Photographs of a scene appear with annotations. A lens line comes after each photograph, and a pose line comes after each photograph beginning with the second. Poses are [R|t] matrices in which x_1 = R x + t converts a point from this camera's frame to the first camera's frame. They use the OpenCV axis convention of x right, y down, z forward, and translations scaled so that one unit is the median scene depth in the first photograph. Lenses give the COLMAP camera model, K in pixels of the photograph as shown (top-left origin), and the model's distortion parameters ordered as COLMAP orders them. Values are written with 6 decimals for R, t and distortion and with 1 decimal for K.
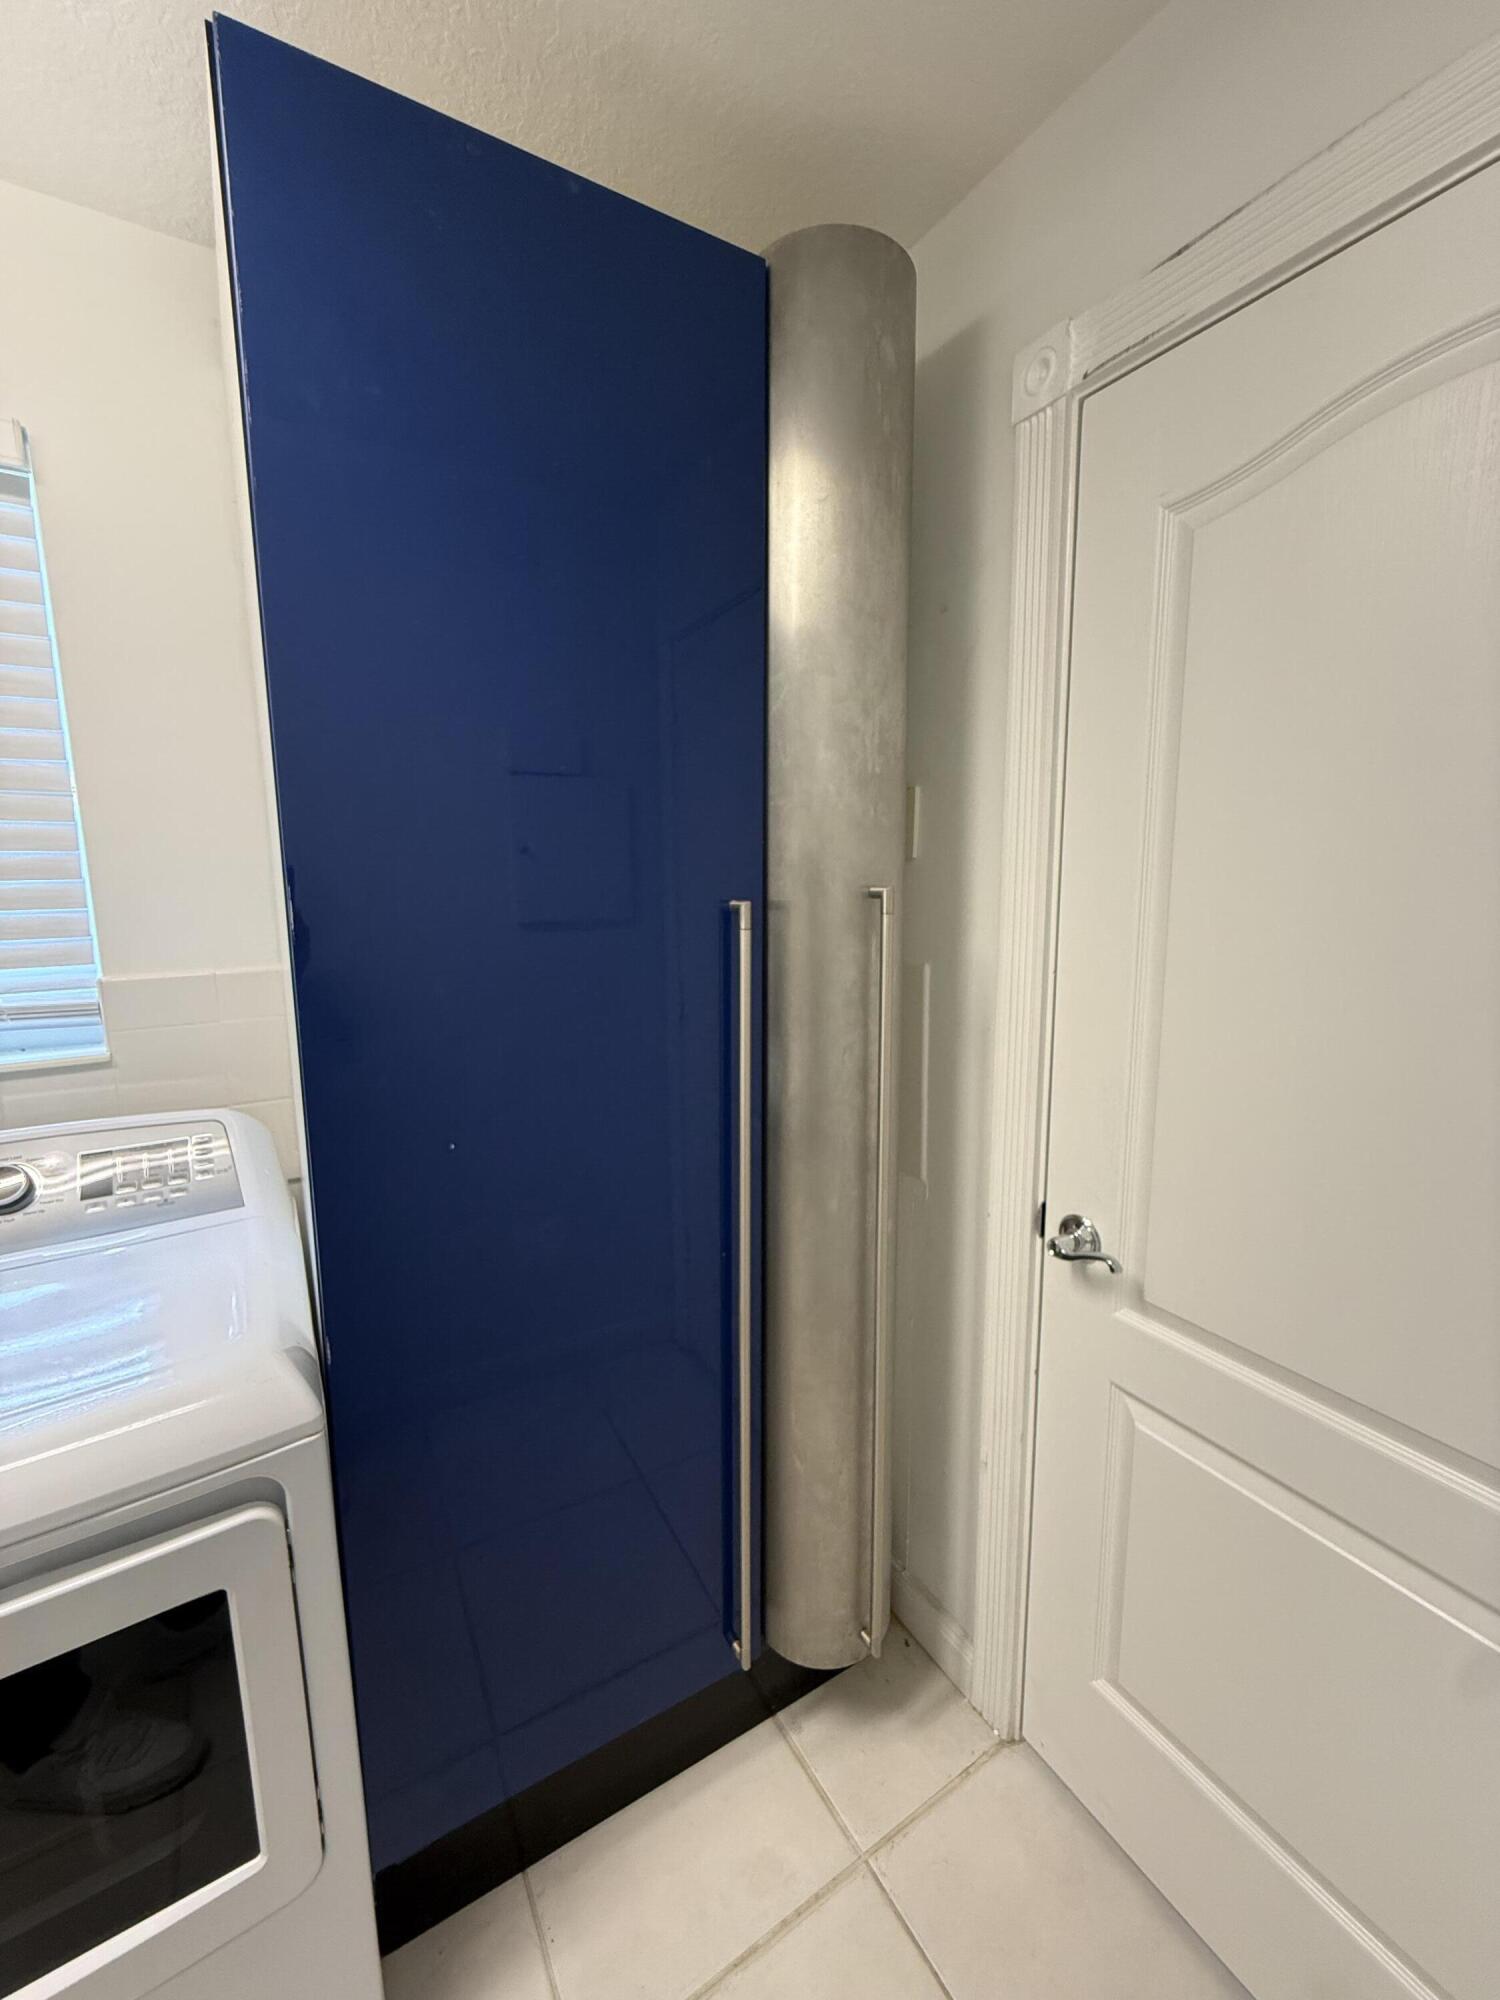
lens RADIAL K [[791.0, 0, 742.4], [0, 791.0, 996.0], [0, 0, 1]] dist [0.001585, -0.000623]
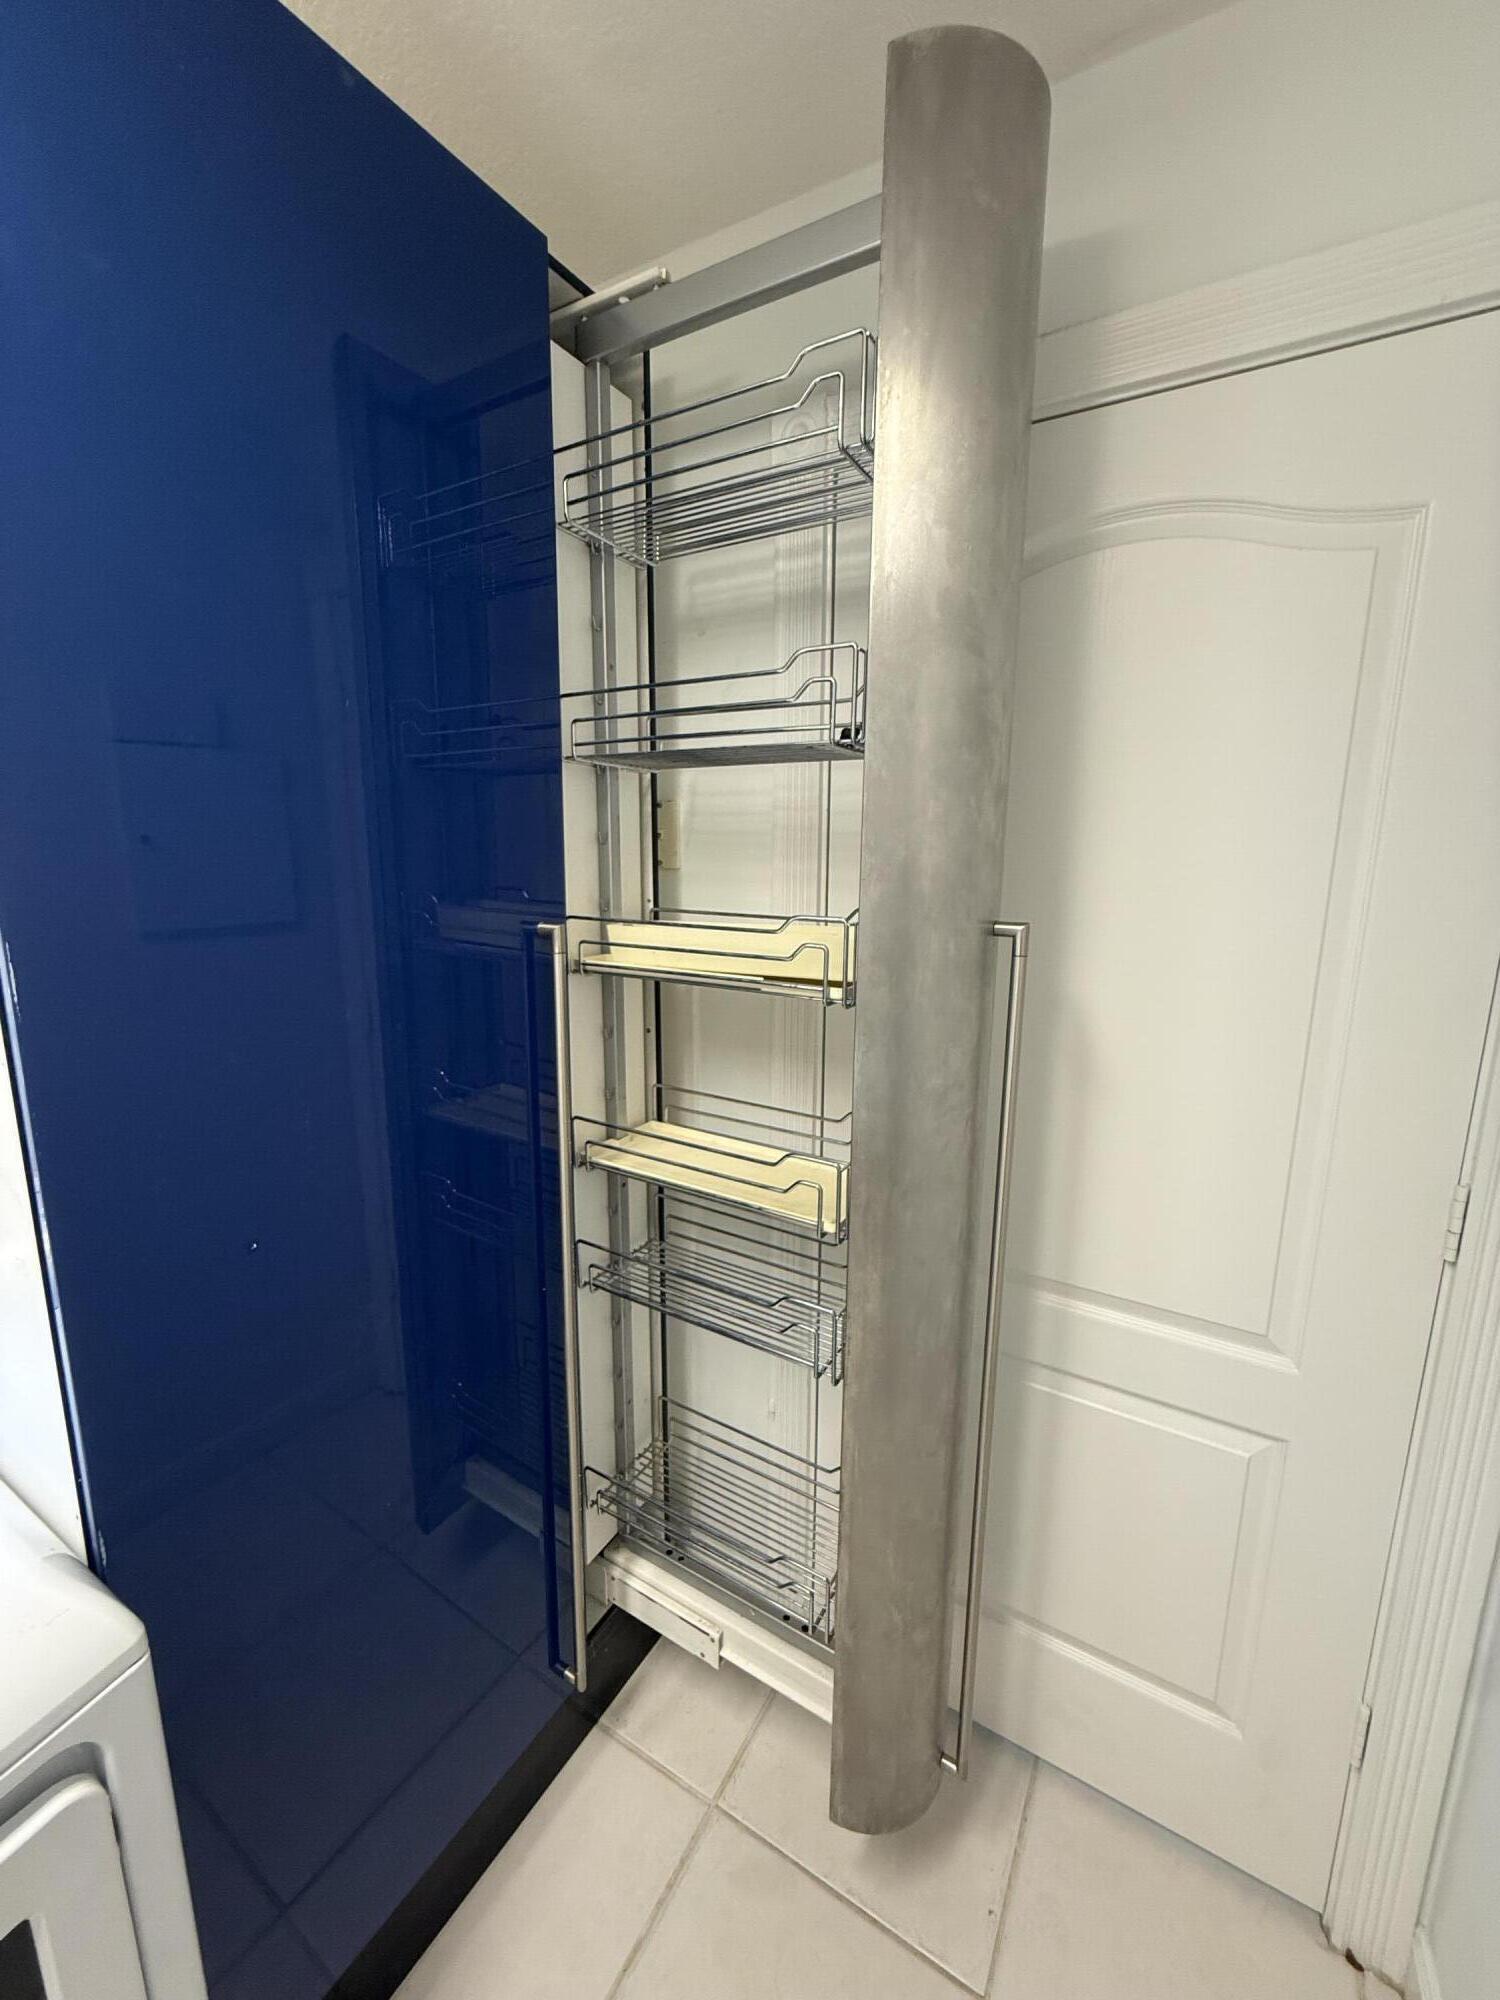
lens RADIAL K [[791.0, 0, 738.4], [0, 791.0, 997.3], [0, 0, 1]] dist [0.001585, -0.000623]
pose [[0.882276, -0.072780, 0.465071, -0.242779], [0.056276, 0.997198, 0.049295, -0.063204], [-0.467356, -0.017320, 0.883900, 0.047017]]
